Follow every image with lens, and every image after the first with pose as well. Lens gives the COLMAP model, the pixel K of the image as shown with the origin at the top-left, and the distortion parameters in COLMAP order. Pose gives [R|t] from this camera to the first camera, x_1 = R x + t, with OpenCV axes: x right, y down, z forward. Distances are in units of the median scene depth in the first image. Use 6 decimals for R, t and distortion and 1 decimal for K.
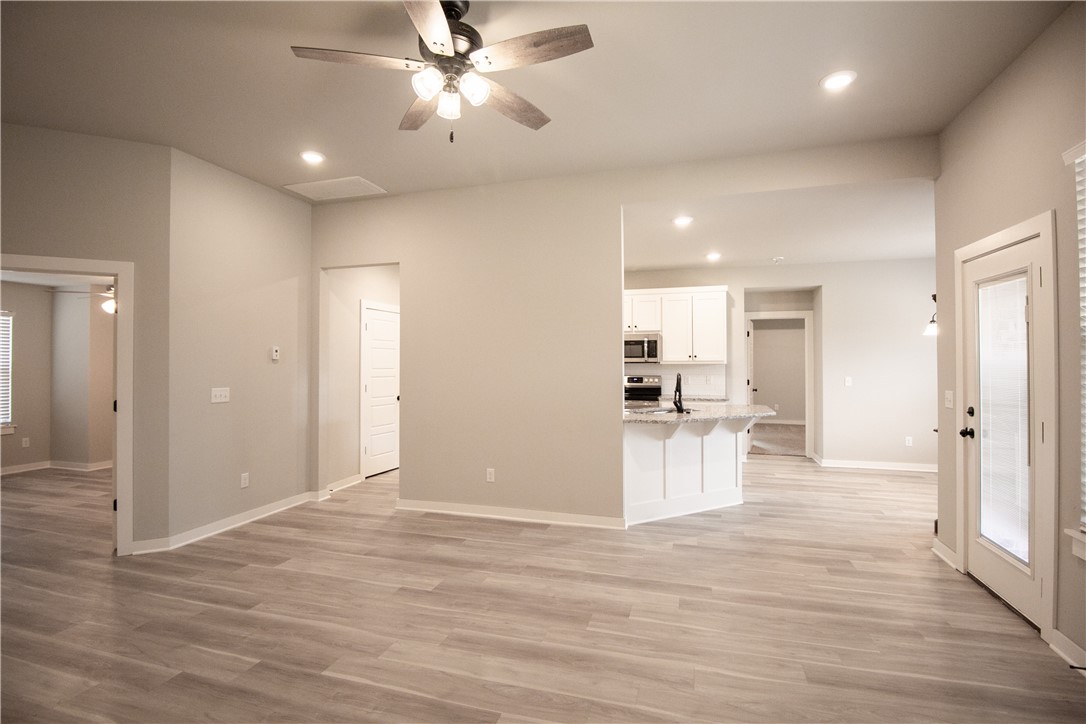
lens RADIAL K [[505.7, 0, 548.0], [0, 505.7, 356.1], [0, 0, 1]] dist [0.000127, -0.011666]
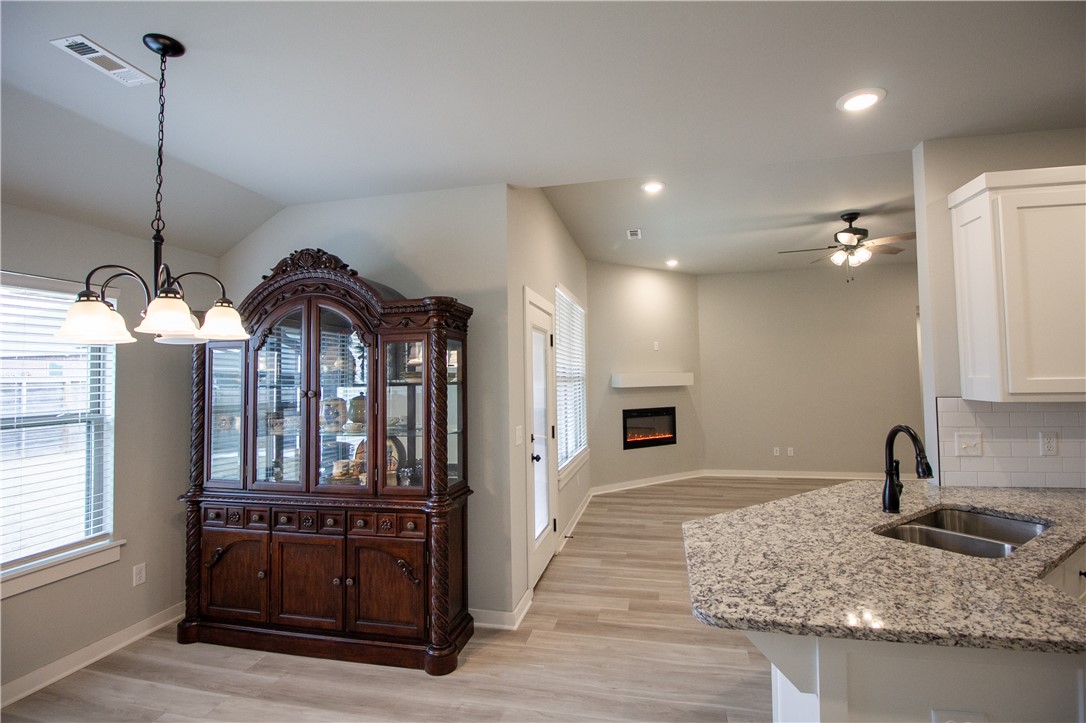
lens RADIAL K [[505.7, 0, 546.5], [0, 505.7, 354.0], [0, 0, 1]] dist [0.000127, -0.011666]
pose [[-0.997333, 0.015202, -0.071384, 0.847616], [0.019176, 0.998285, -0.055320, -0.012480], [0.070420, -0.056541, -0.995914, 2.032899]]
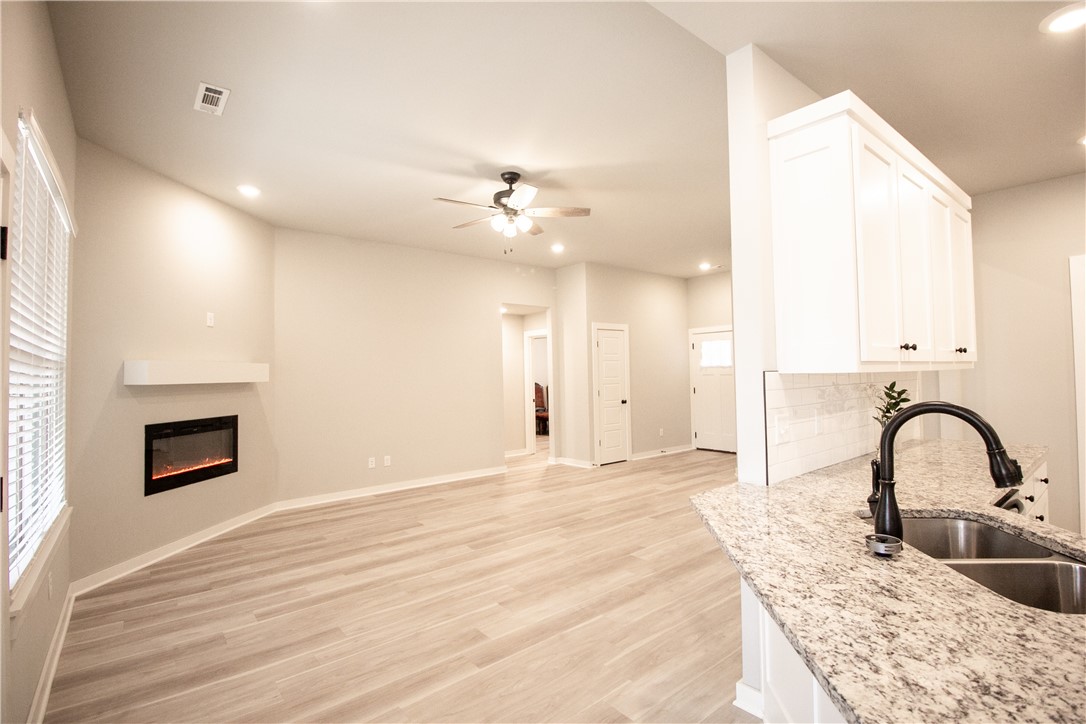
lens RADIAL K [[505.7, 0, 549.7], [0, 505.7, 355.9], [0, 0, 1]] dist [0.000127, -0.011666]
pose [[-0.557028, -0.017089, -0.830318, 0.839667], [0.029554, 0.998747, -0.040382, 0.021214], [0.829968, -0.047033, -0.555825, 1.423538]]
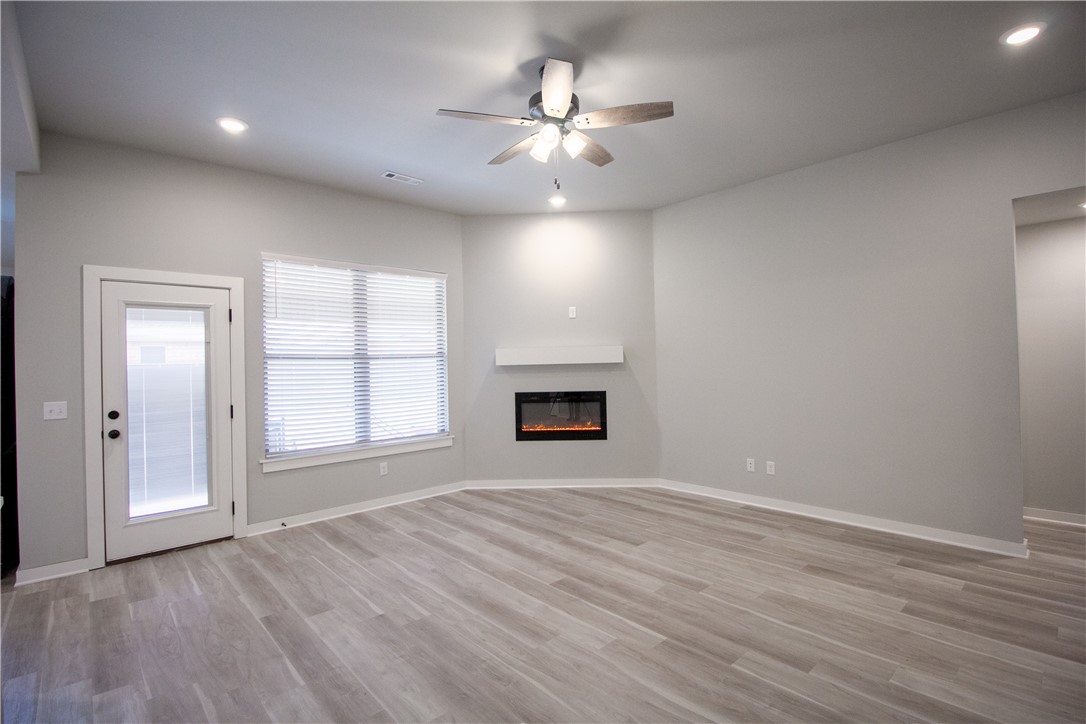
lens RADIAL K [[505.7, 0, 549.5], [0, 505.7, 356.3], [0, 0, 1]] dist [0.000127, -0.011666]
pose [[-0.858857, 0.027044, 0.511502, -0.546178], [0.019813, 0.999612, -0.019585, 0.019790], [-0.511833, -0.006686, -0.859059, 1.402820]]
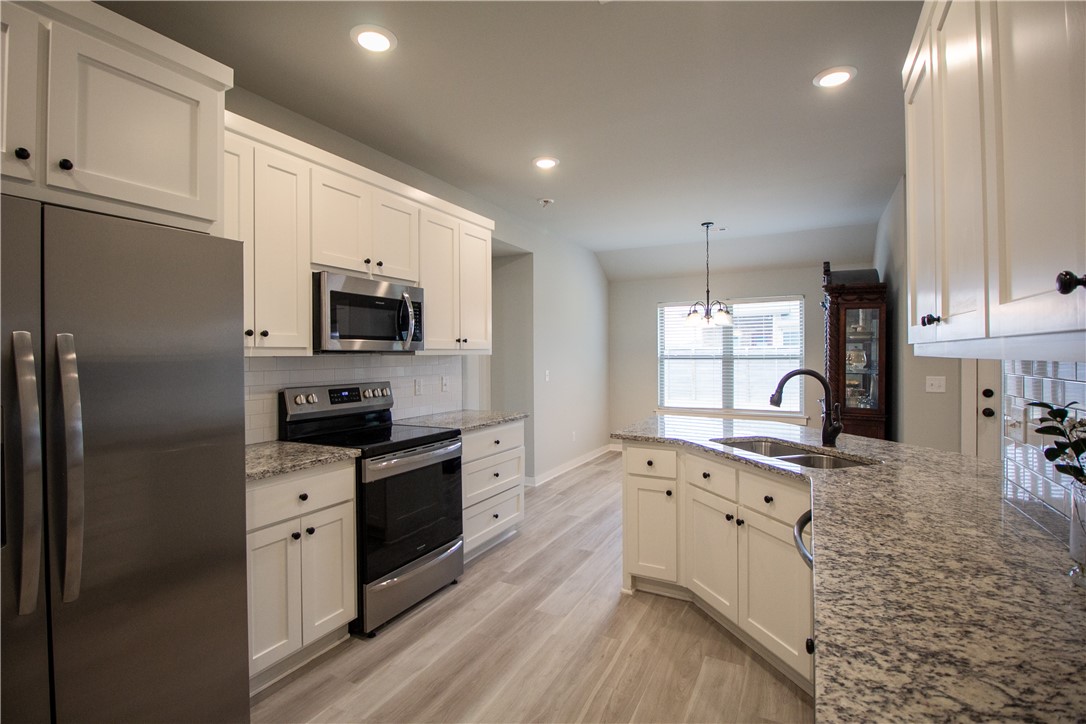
lens RADIAL K [[505.7, 0, 546.4], [0, 505.7, 355.0], [0, 0, 1]] dist [0.000127, -0.011666]
pose [[0.187792, -0.001357, 0.982208, -0.428851], [-0.007292, 0.999970, 0.002776, 0.027804], [-0.982182, -0.007684, 0.187777, 1.684797]]
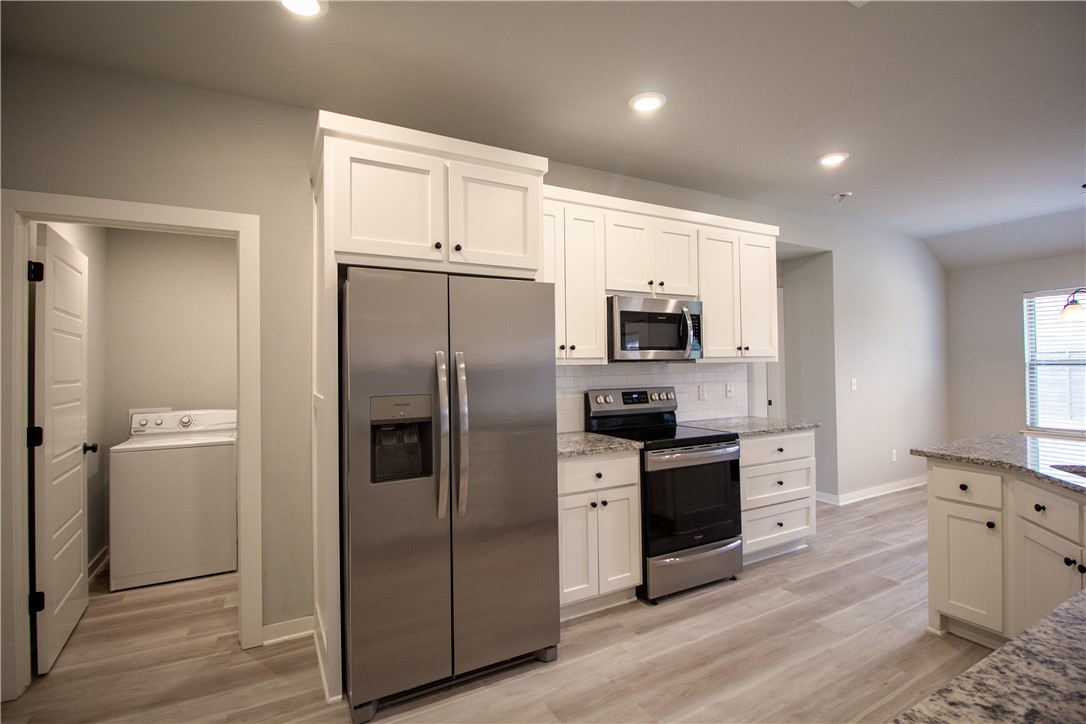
lens RADIAL K [[505.7, 0, 548.0], [0, 505.7, 354.8], [0, 0, 1]] dist [0.000127, -0.011666]
pose [[0.700749, 0.005085, 0.713390, -0.498368], [0.003171, 0.999943, -0.010242, 0.025308], [-0.713401, 0.009439, 0.700693, 1.591976]]
